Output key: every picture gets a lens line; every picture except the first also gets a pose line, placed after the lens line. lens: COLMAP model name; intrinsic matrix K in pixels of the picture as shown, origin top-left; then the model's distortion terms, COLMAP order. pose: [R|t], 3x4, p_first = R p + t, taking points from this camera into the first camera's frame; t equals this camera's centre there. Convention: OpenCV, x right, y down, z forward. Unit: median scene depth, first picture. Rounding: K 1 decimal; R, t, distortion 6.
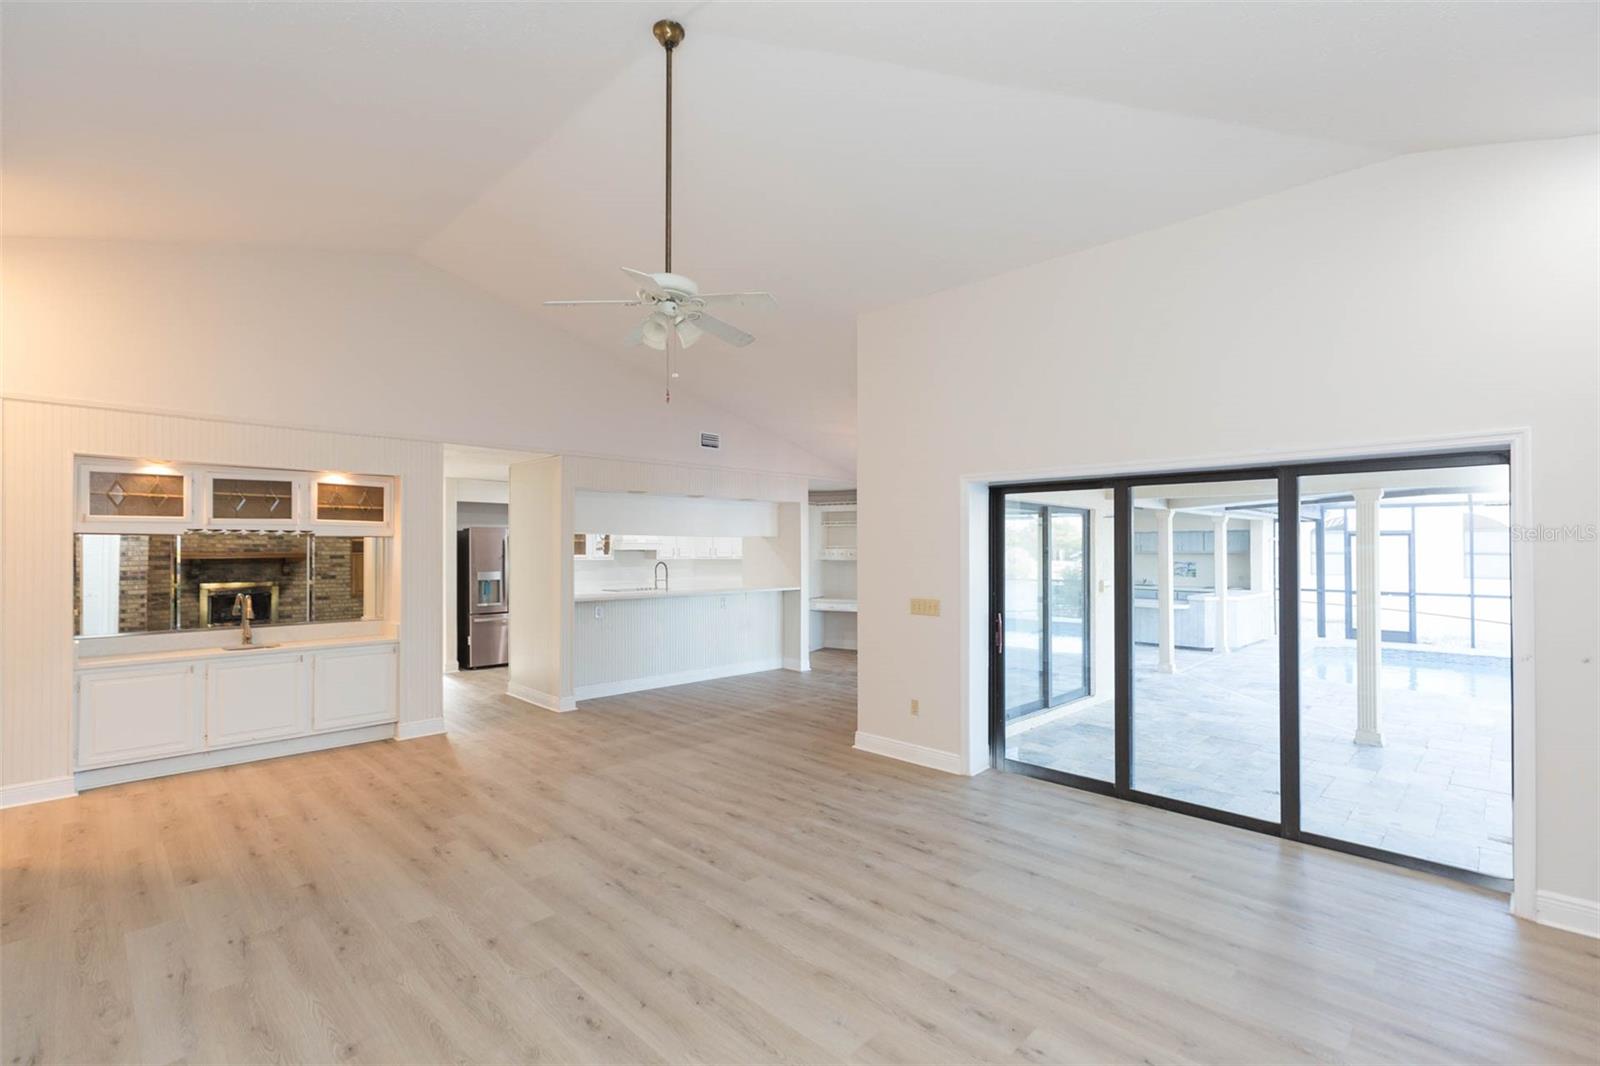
lens RADIAL K [[722.8, 0, 803.3], [0, 722.8, 526.7], [0, 0, 1]] dist [-0.000548, -0.000032]
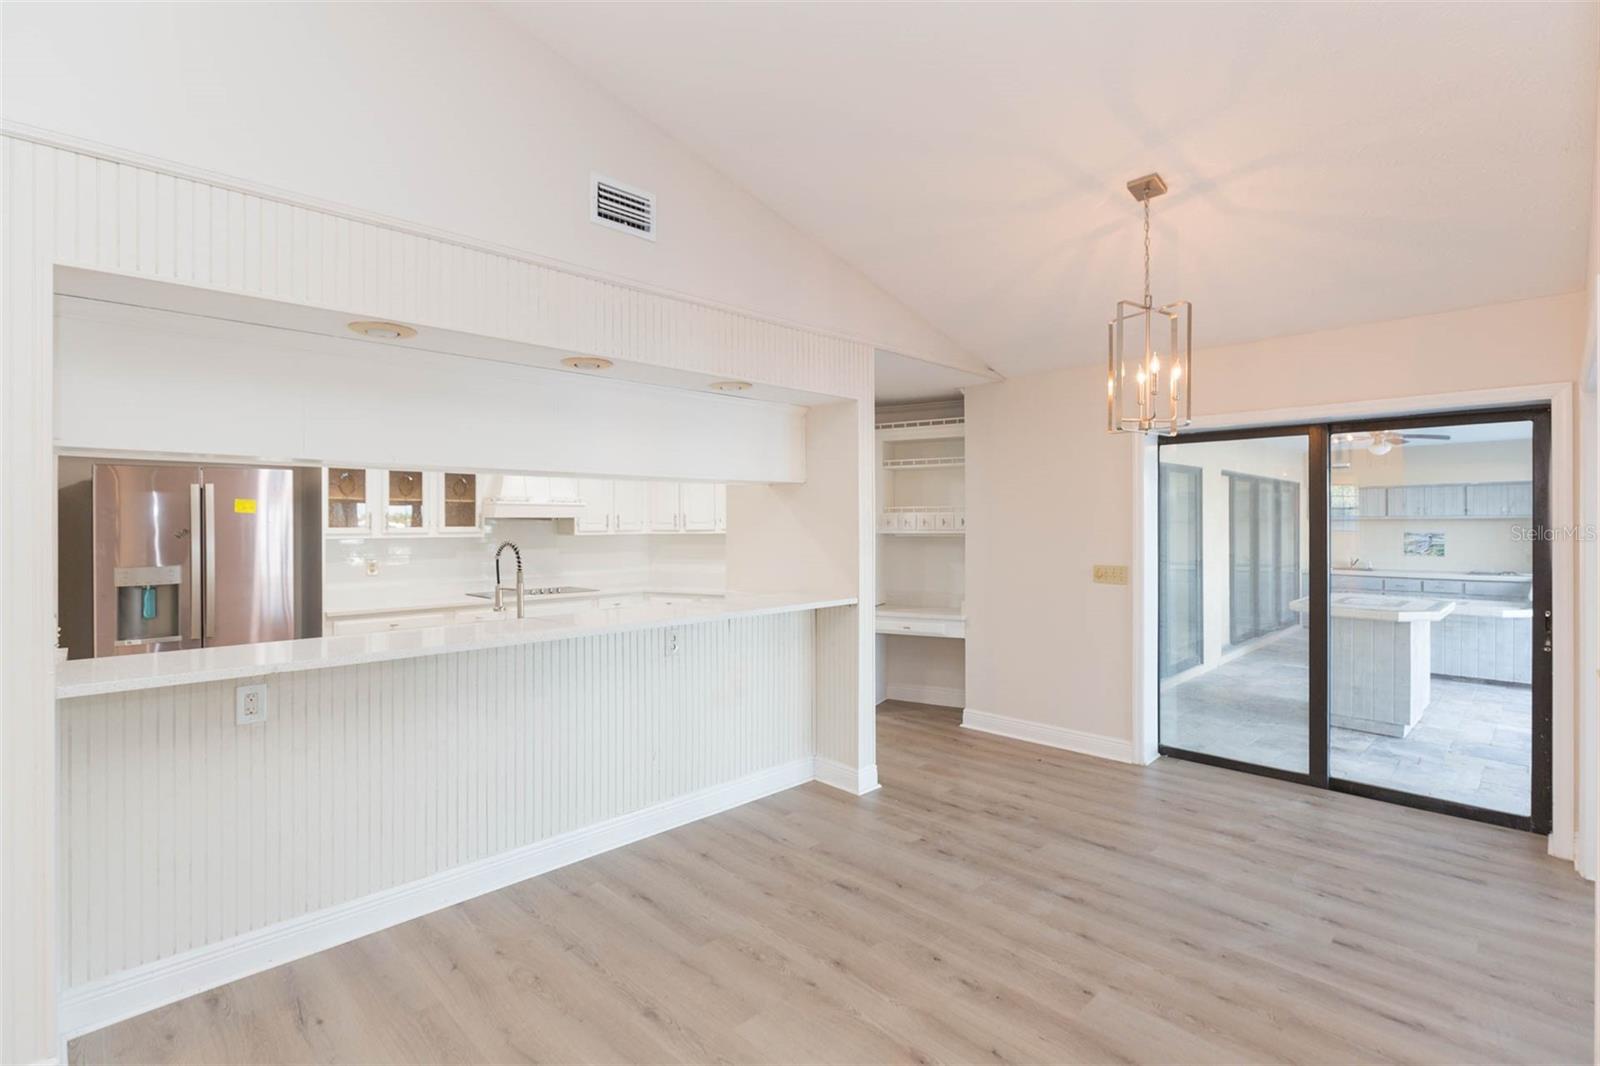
lens RADIAL K [[740.7, 0, 802.8], [0, 740.7, 504.3], [0, 0, 1]] dist [-0.000503, -0.000060]
pose [[0.999955, -0.007591, -0.005738, -0.032523], [0.007624, 0.999954, 0.005837, 0.025022], [0.005693, -0.005881, 0.999967, 0.552539]]
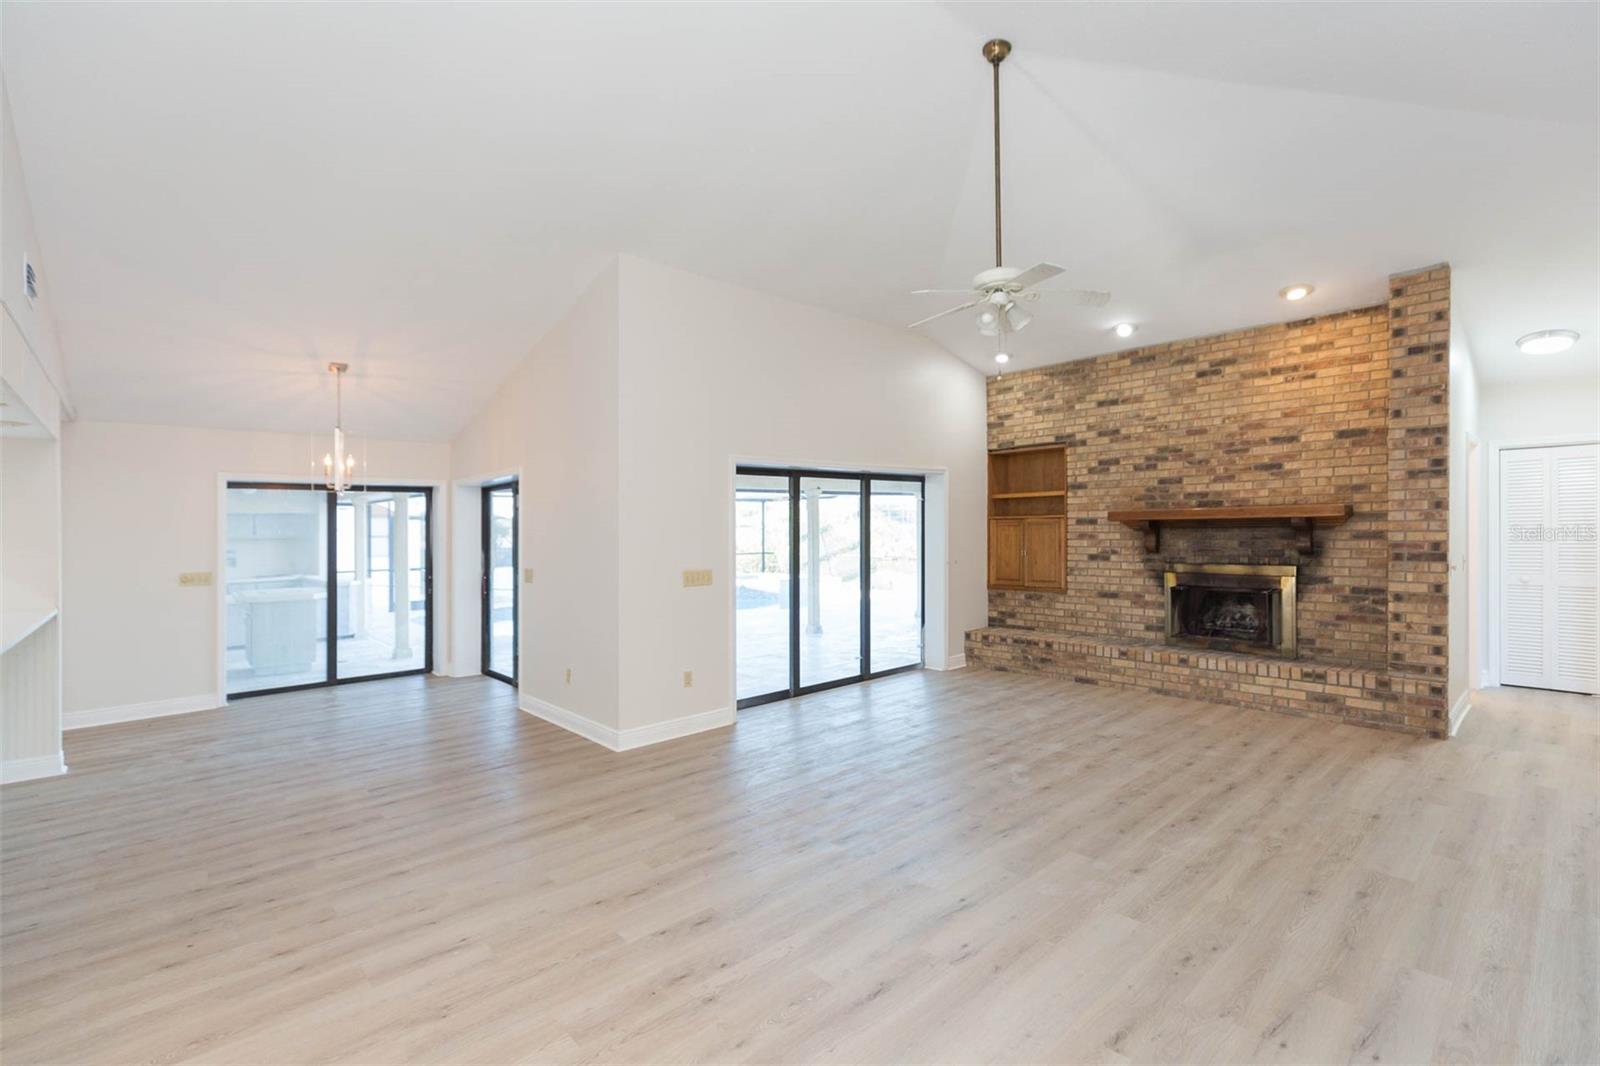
lens RADIAL K [[722.8, 0, 803.3], [0, 722.8, 526.7], [0, 0, 1]] dist [-0.000548, -0.000032]
pose [[0.051676, -0.003356, 0.998658, -0.477517], [-0.010135, 0.999941, 0.003885, 0.018353], [-0.998612, -0.010322, 0.051638, 0.449599]]
